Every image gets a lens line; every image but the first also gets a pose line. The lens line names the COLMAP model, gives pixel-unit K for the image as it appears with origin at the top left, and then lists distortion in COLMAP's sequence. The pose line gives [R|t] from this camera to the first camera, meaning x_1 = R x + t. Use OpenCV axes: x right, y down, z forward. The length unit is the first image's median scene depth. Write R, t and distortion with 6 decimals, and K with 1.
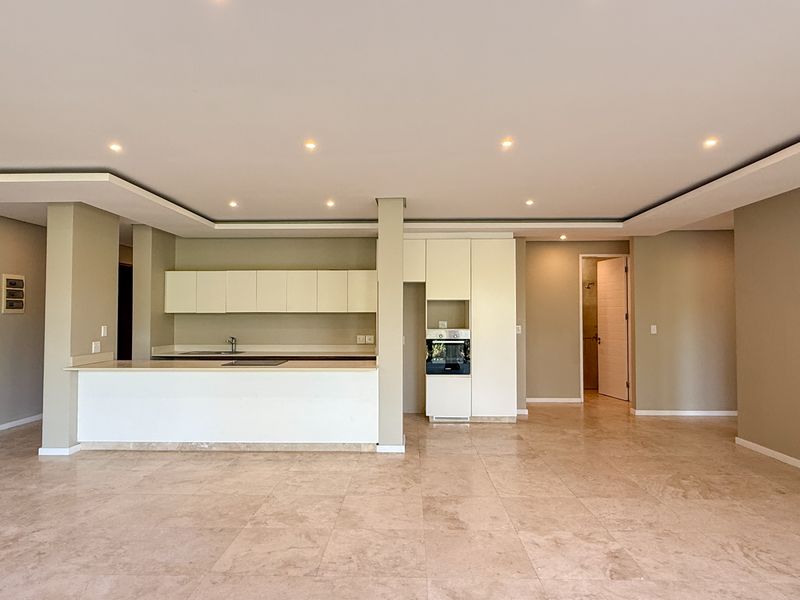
lens RADIAL K [[495.2, 0, 399.6], [0, 495.2, 300.8], [0, 0, 1]] dist [-0.000408, 0.000075]
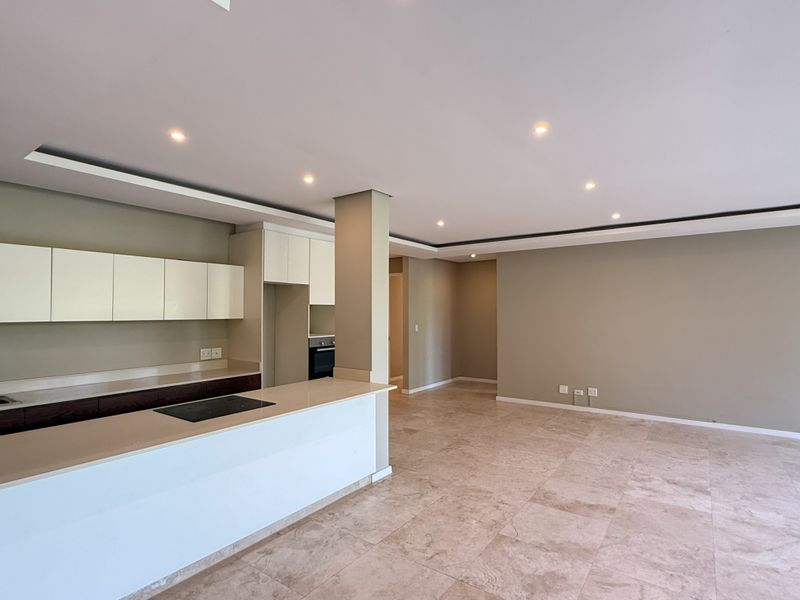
lens RADIAL K [[417.0, 0, 399.4], [0, 417.0, 302.9], [0, 0, 1]] dist [0.001683, -0.000535]
pose [[0.566350, 0.015468, 0.824020, -0.794710], [-0.021617, 0.999759, -0.003909, -0.009137], [-0.823882, -0.015599, 0.566547, 0.703671]]
